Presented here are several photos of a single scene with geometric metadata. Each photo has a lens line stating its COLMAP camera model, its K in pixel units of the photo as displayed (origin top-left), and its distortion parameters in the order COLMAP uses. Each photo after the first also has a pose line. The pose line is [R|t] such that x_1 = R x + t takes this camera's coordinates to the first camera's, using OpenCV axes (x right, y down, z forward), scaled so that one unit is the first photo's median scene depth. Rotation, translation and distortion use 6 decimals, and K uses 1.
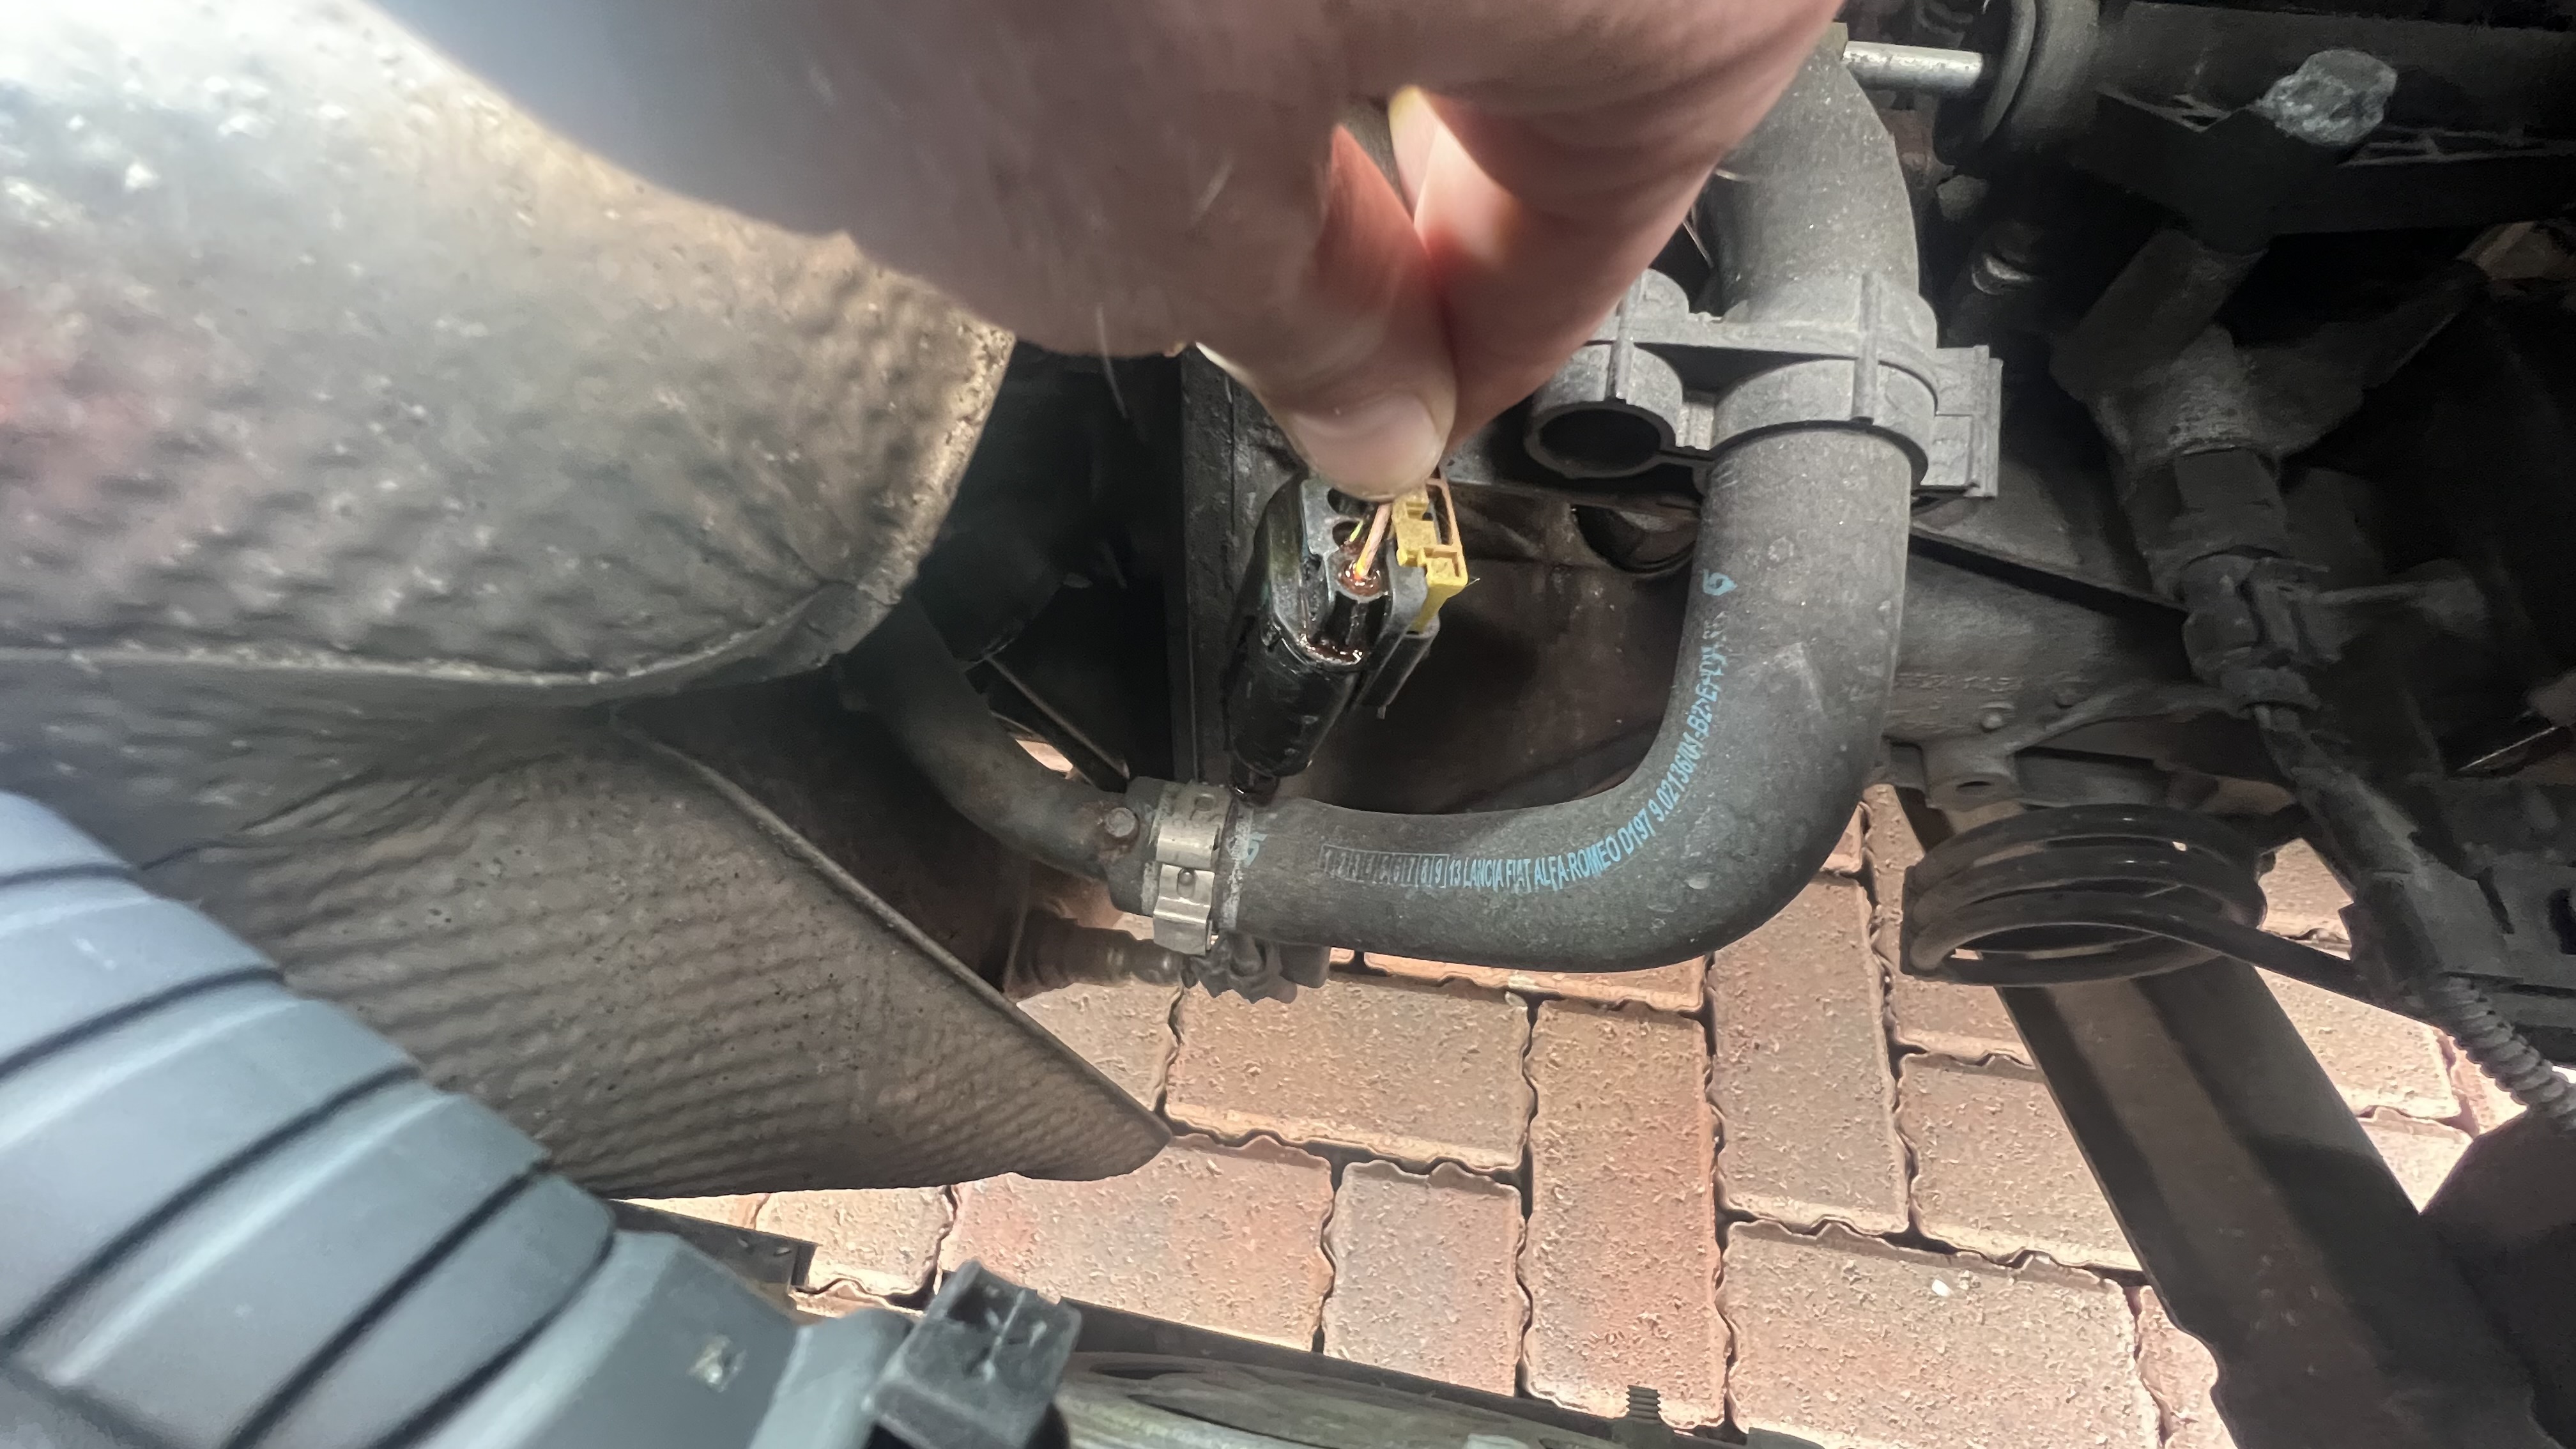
lens RADIAL K [[1042.6, 0, 1268.0], [0, 1042.6, 729.0], [0, 0, 1]] dist [-0.007424, 0.002310]
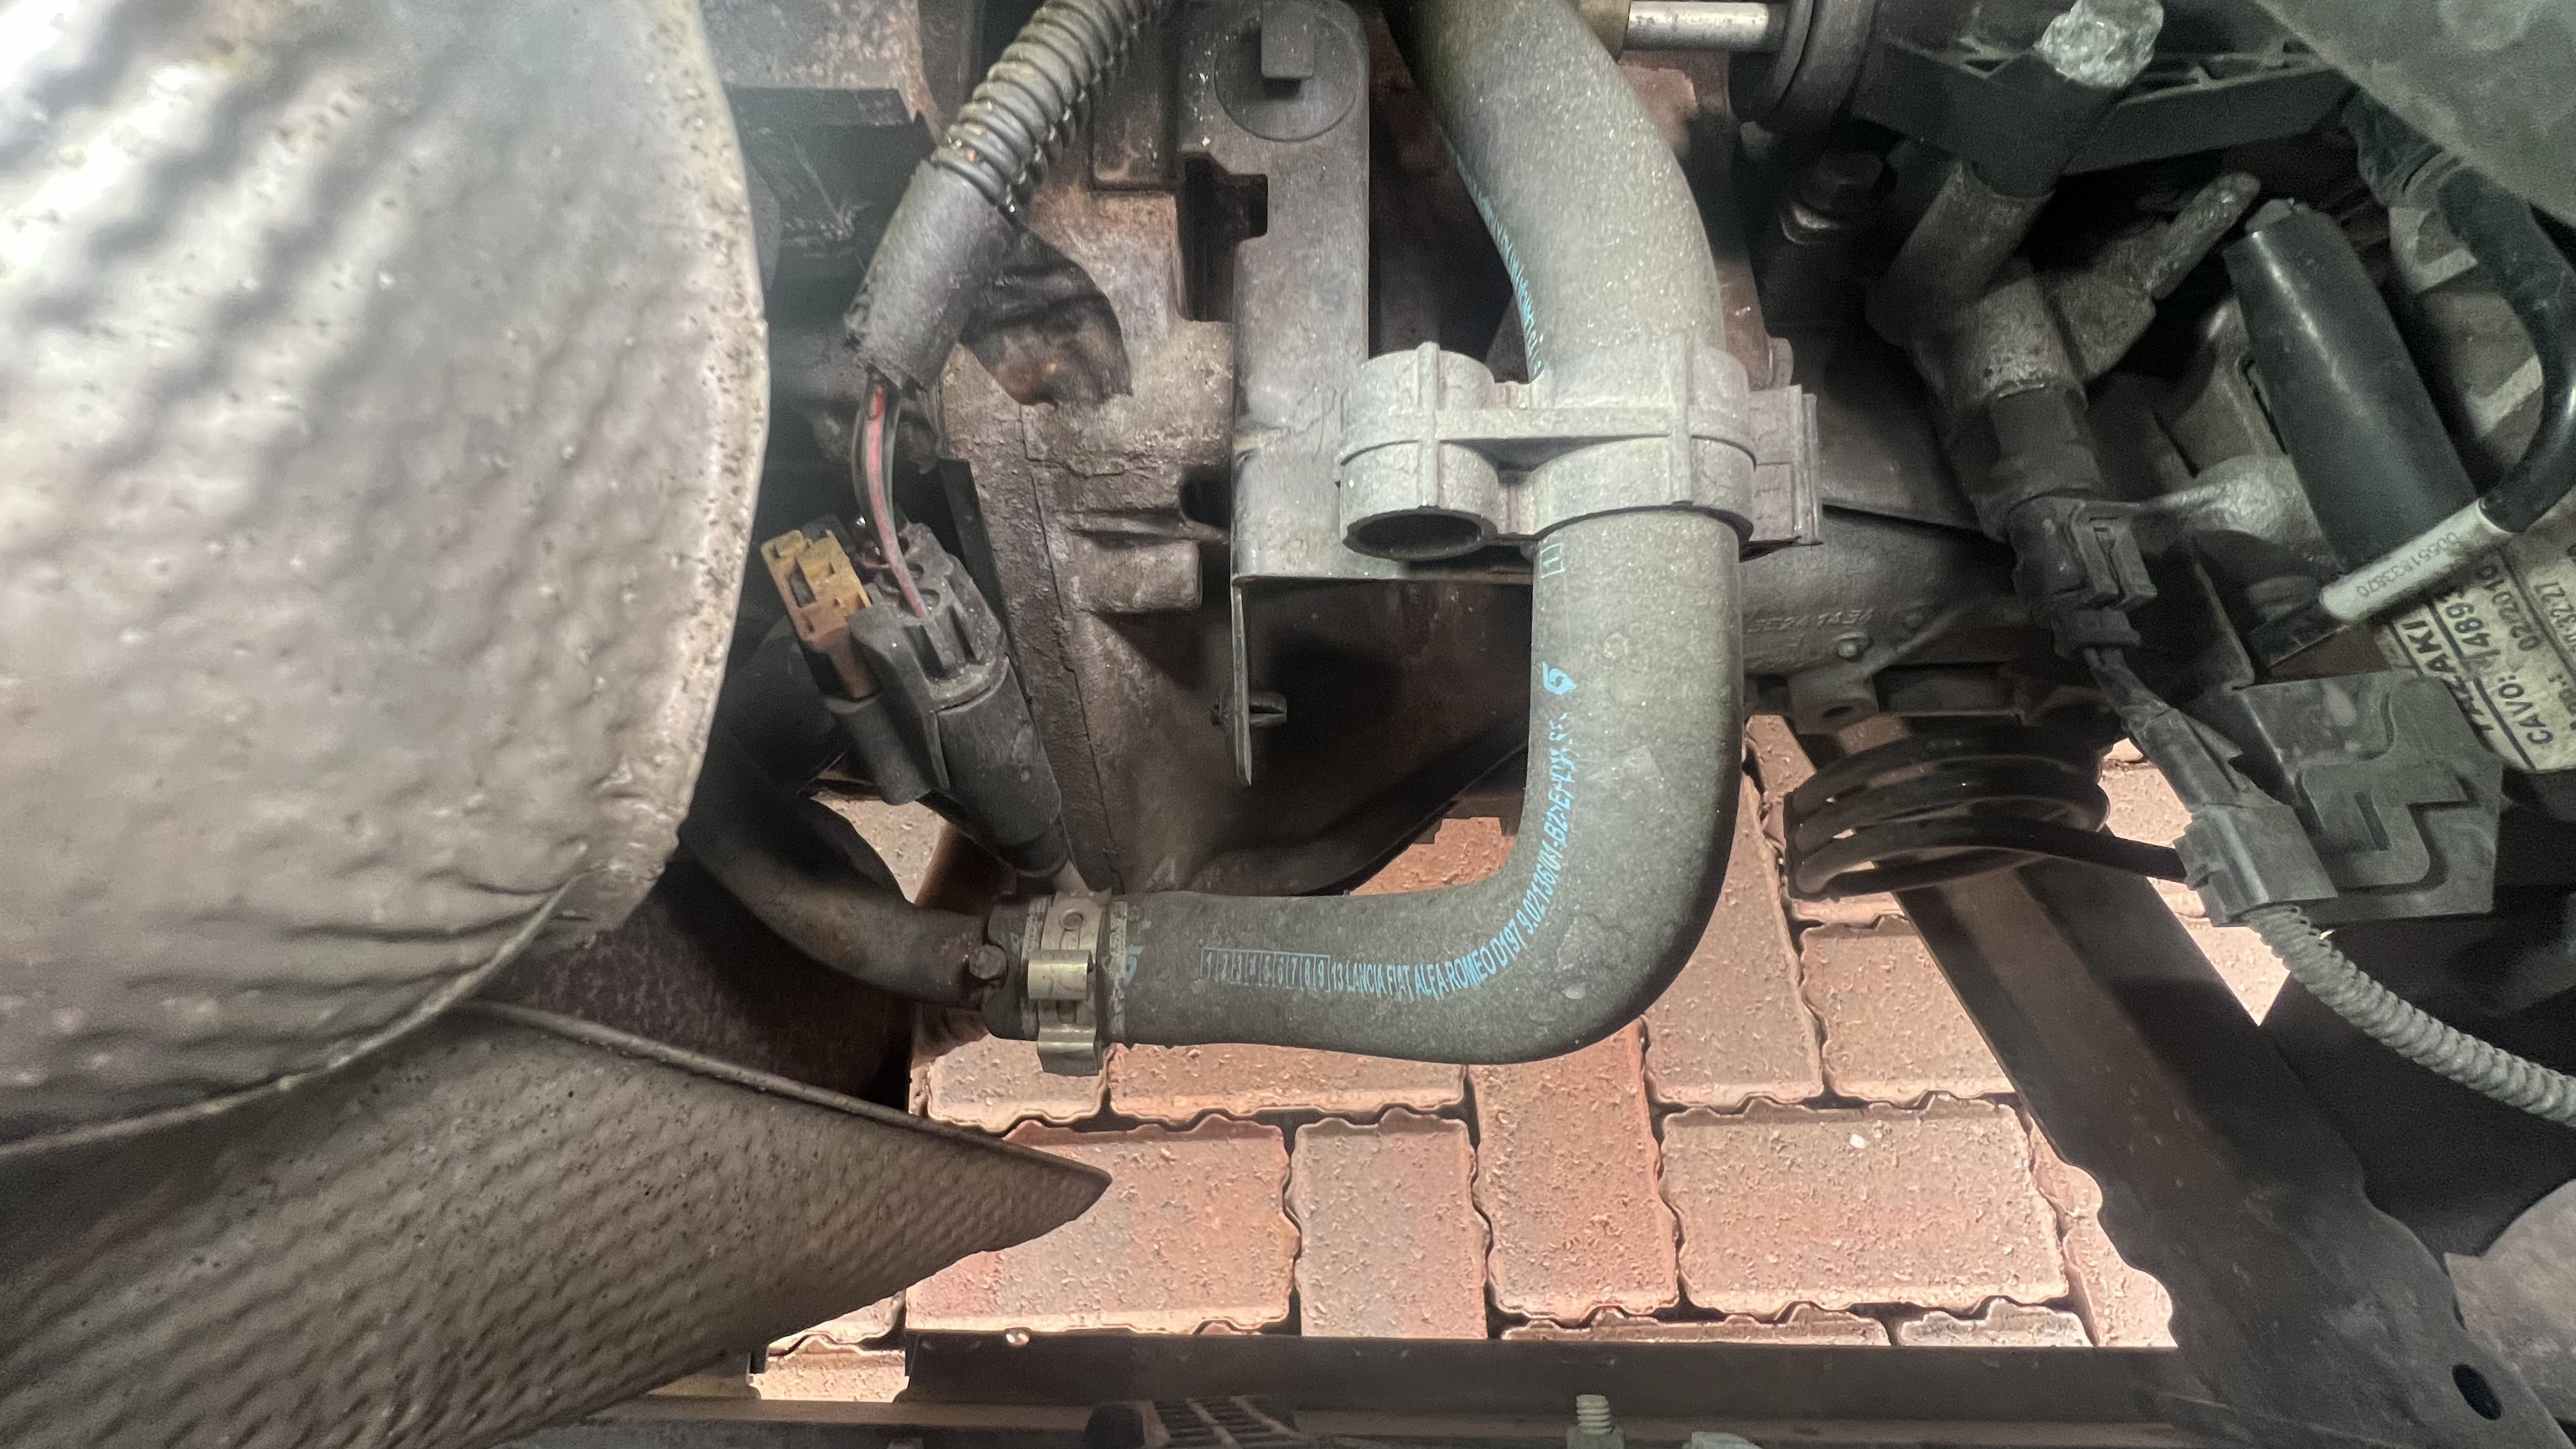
lens RADIAL K [[1042.6, 0, 1268.0], [0, 1042.6, 729.0], [0, 0, 1]] dist [-0.007424, 0.002310]
pose [[0.985085, -0.149974, 0.084353, 0.042442], [0.143550, 0.986588, 0.077696, -0.106266], [-0.094874, -0.064428, 0.993402, 0.037505]]
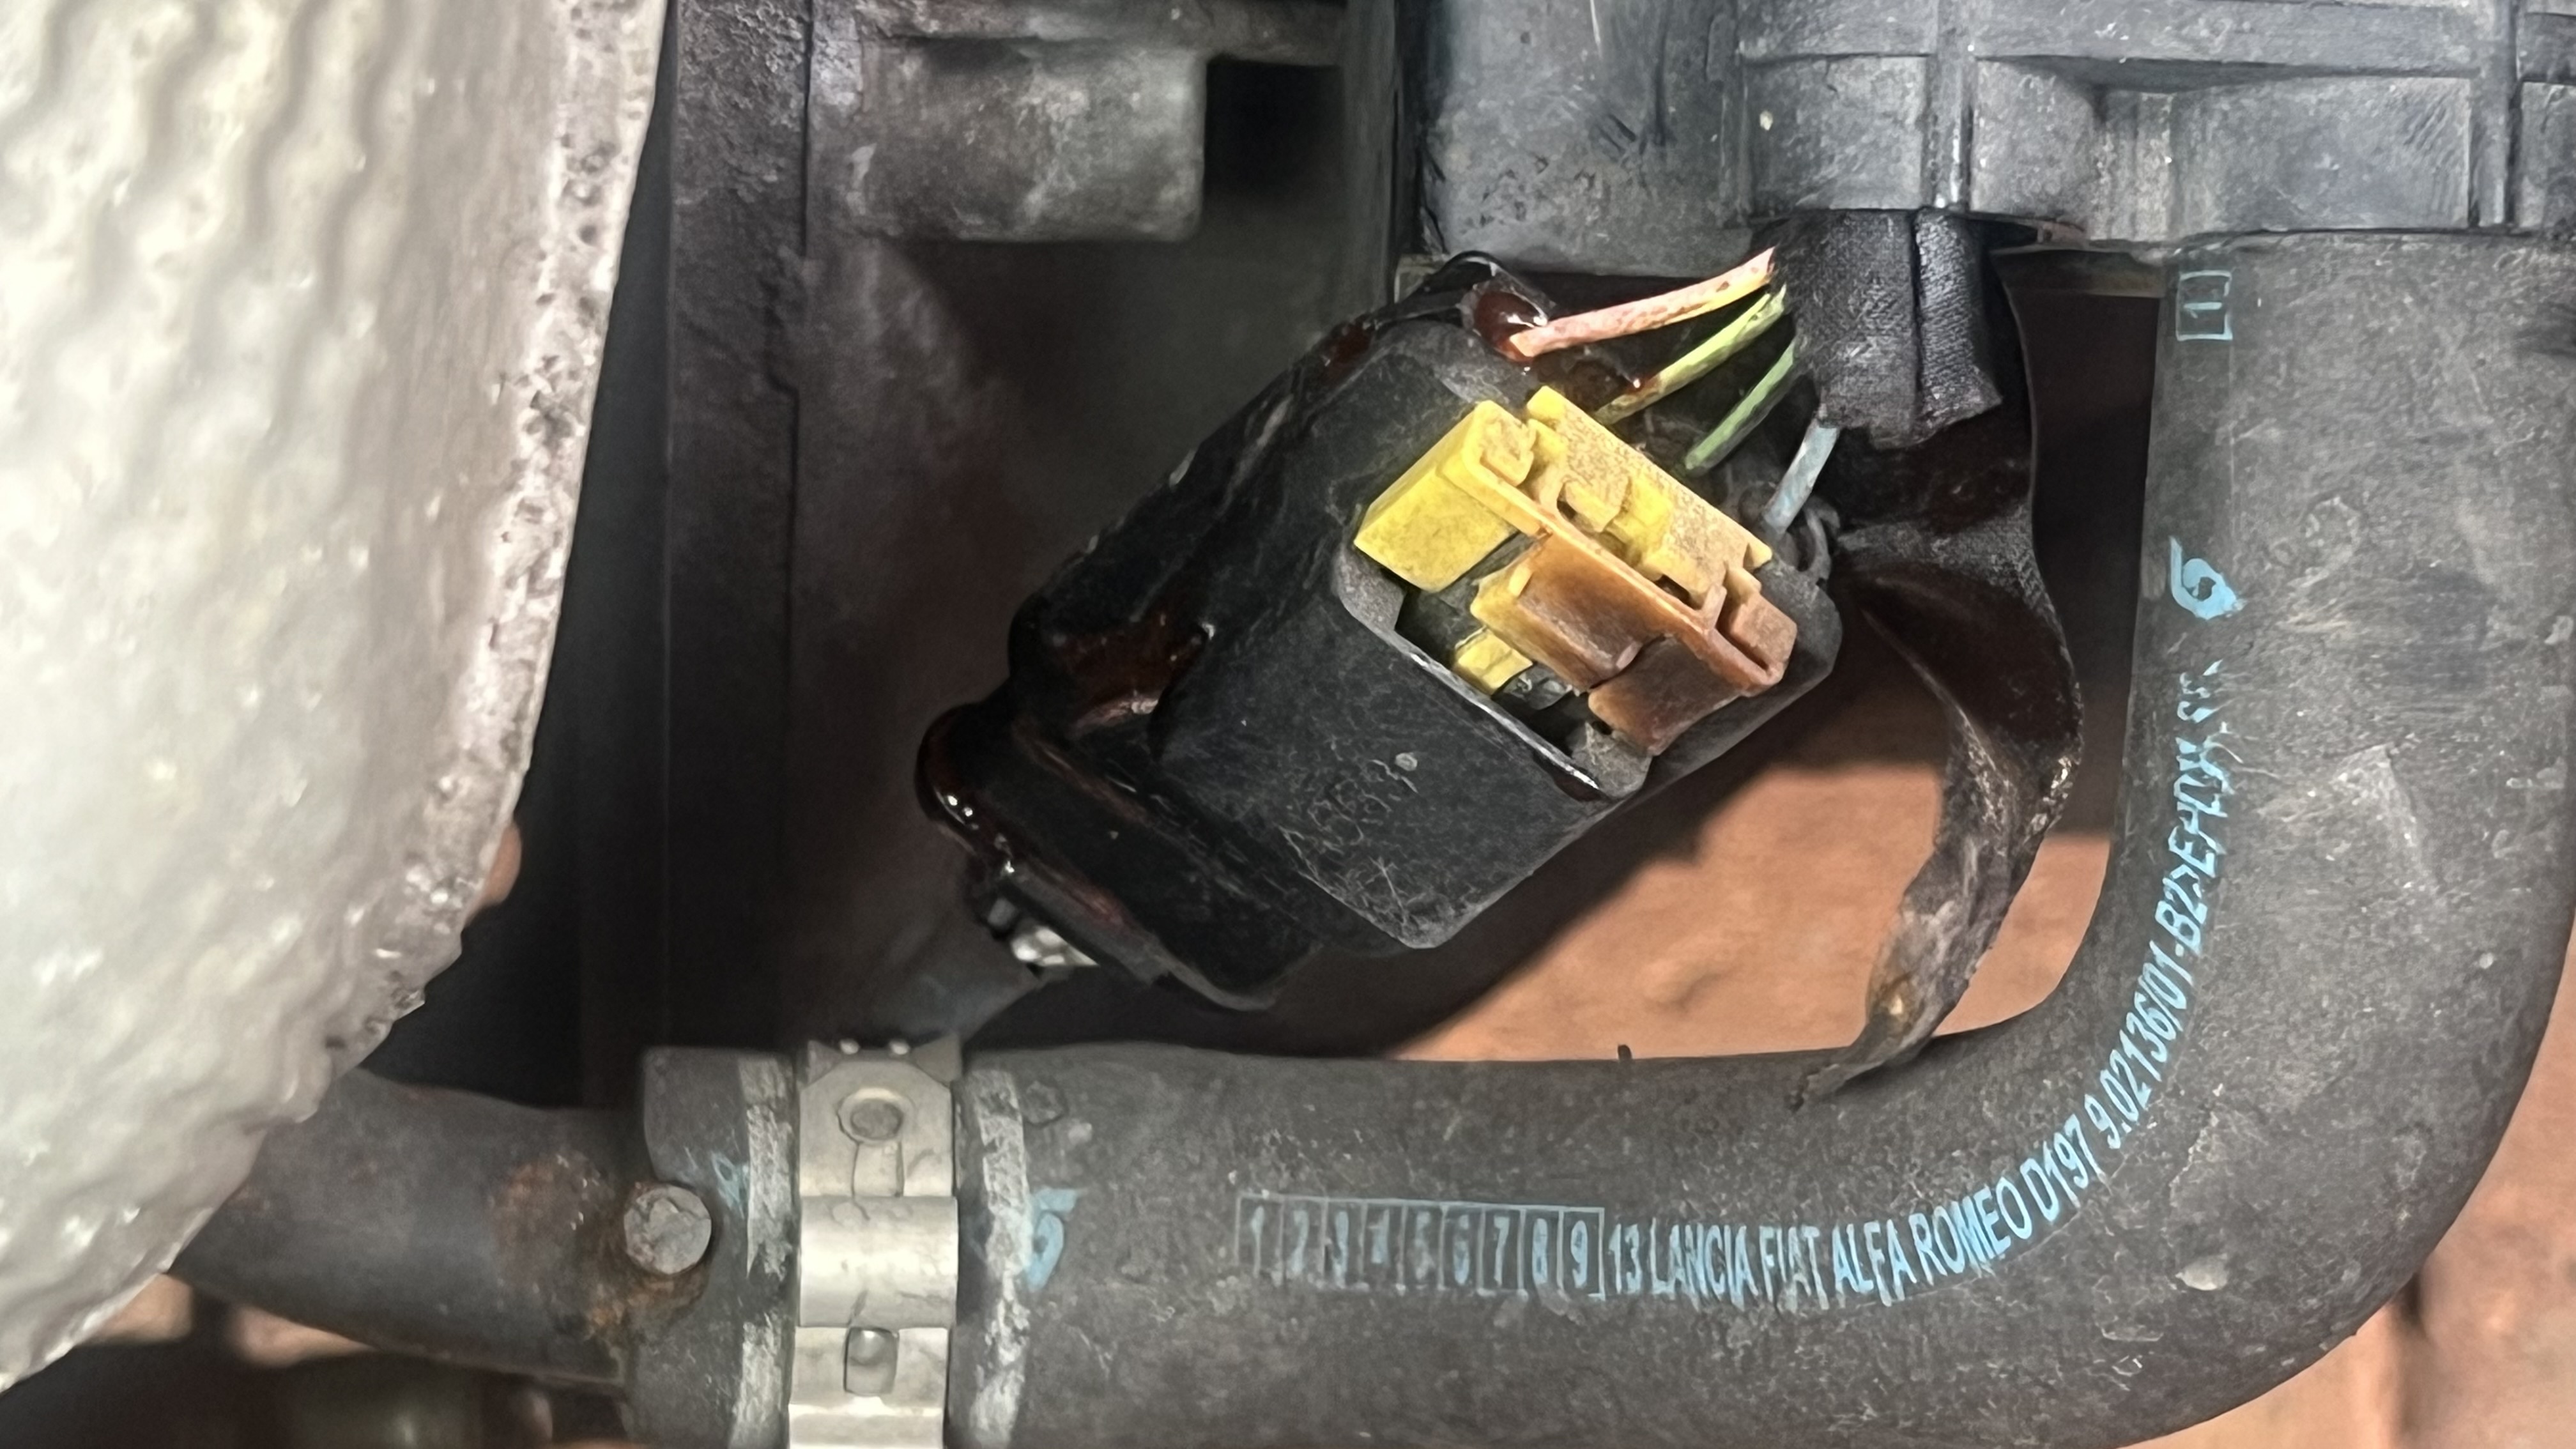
lens RADIAL K [[5979.6, 0, 1294.5], [0, 5979.6, 927.3], [0, 0, 1]] dist [0.039270, 2.405645]
pose [[0.969716, -0.150542, 0.192321, -0.212604], [0.104592, 0.967555, 0.229994, -0.308870], [-0.220705, -0.202914, 0.954000, -0.650712]]
